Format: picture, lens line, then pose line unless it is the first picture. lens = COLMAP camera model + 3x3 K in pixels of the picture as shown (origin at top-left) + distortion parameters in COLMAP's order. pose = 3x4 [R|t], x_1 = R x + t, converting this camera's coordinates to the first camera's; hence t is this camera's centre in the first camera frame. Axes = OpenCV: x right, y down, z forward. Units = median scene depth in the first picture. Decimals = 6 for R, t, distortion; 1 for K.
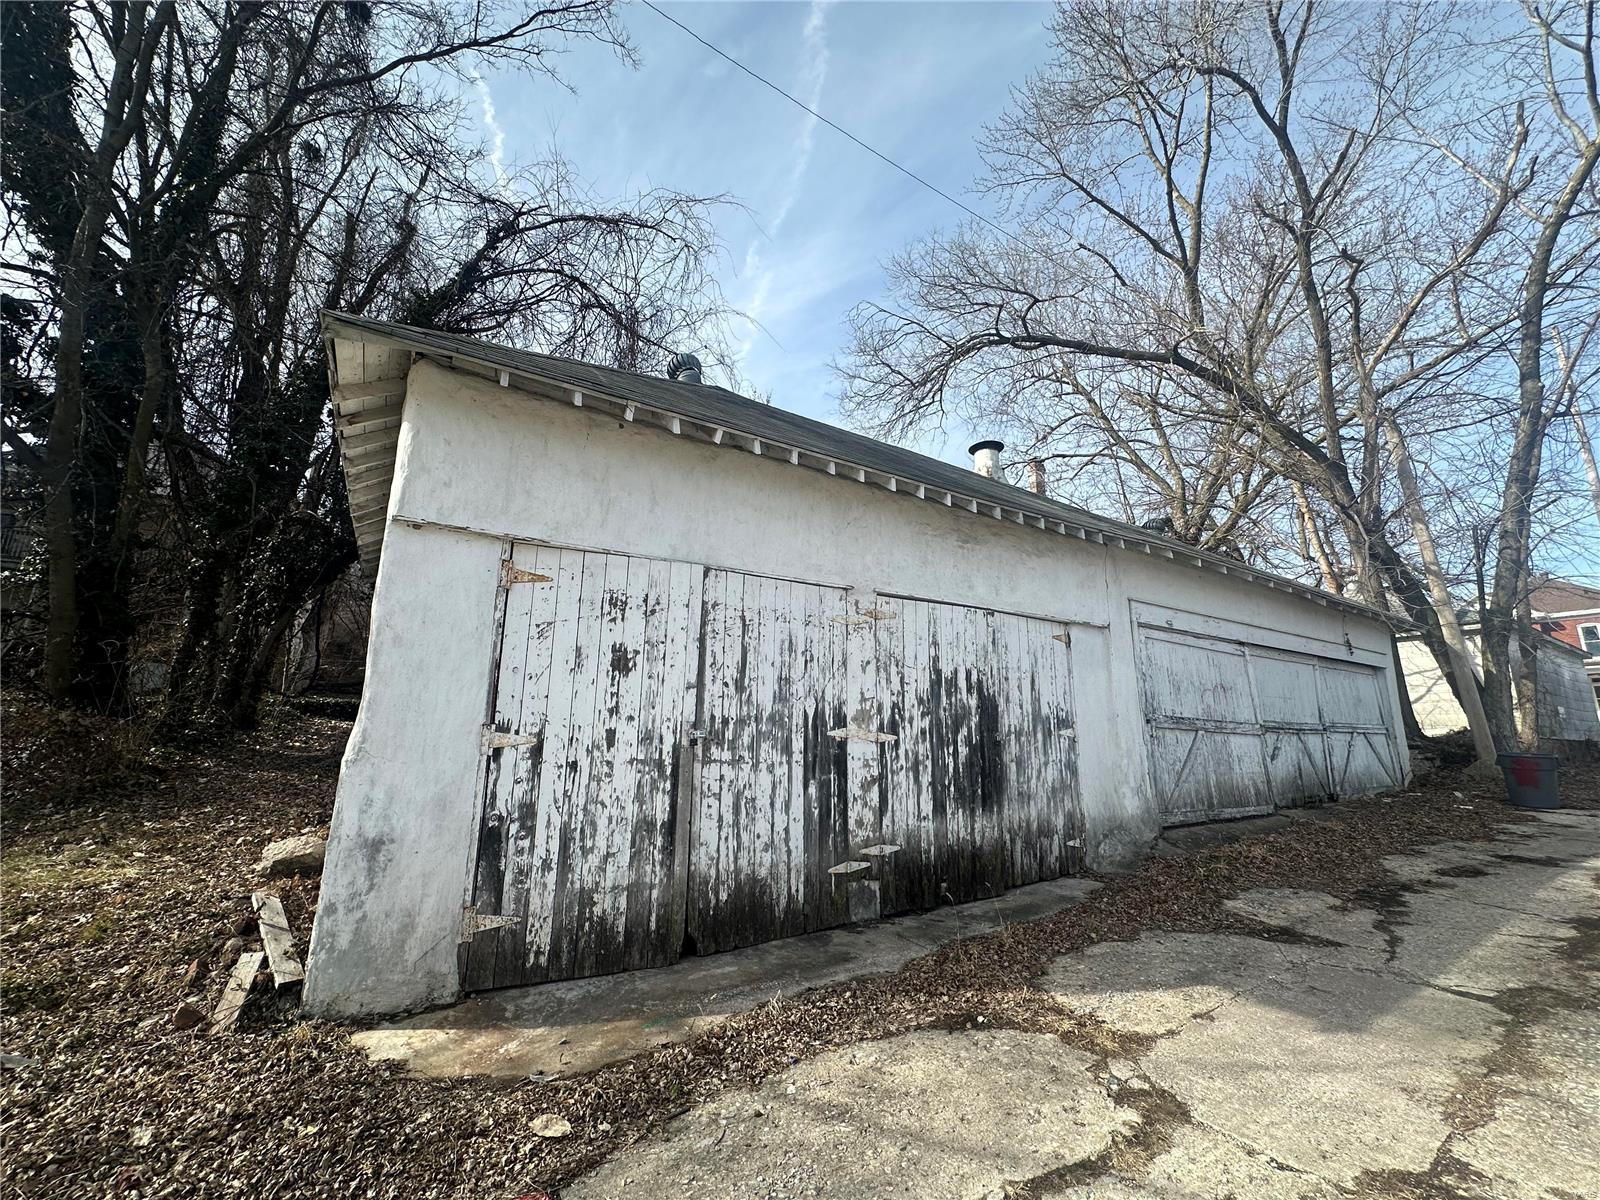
lens RADIAL K [[635.0, 0, 800.0], [0, 635.0, 600.0], [0, 0, 1]] dist [-0.001828, 0.000264]
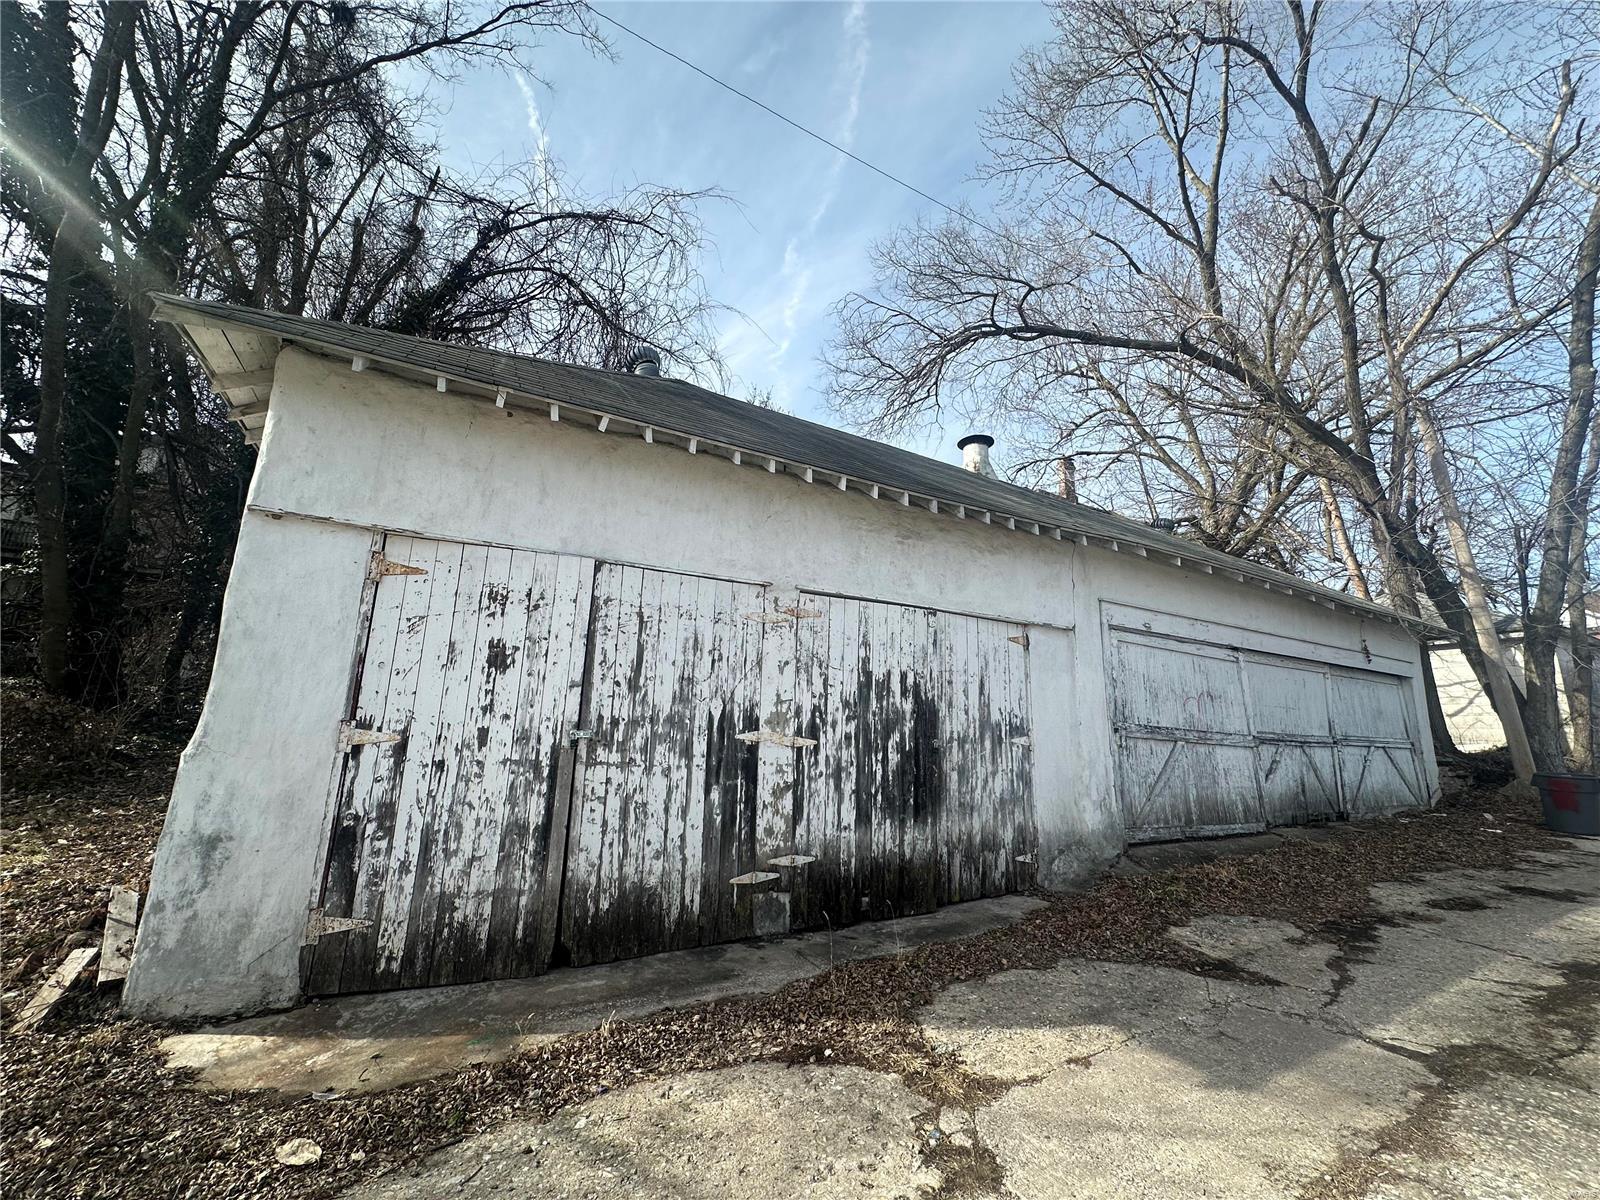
lens RADIAL K [[635.0, 0, 800.0], [0, 635.0, 600.0], [0, 0, 1]] dist [-0.001828, 0.000264]
pose [[0.998303, 0.008429, -0.057624, 0.177531], [-0.008474, 0.999964, -0.000540, 0.004395], [0.057617, 0.001027, 0.998338, 0.049426]]
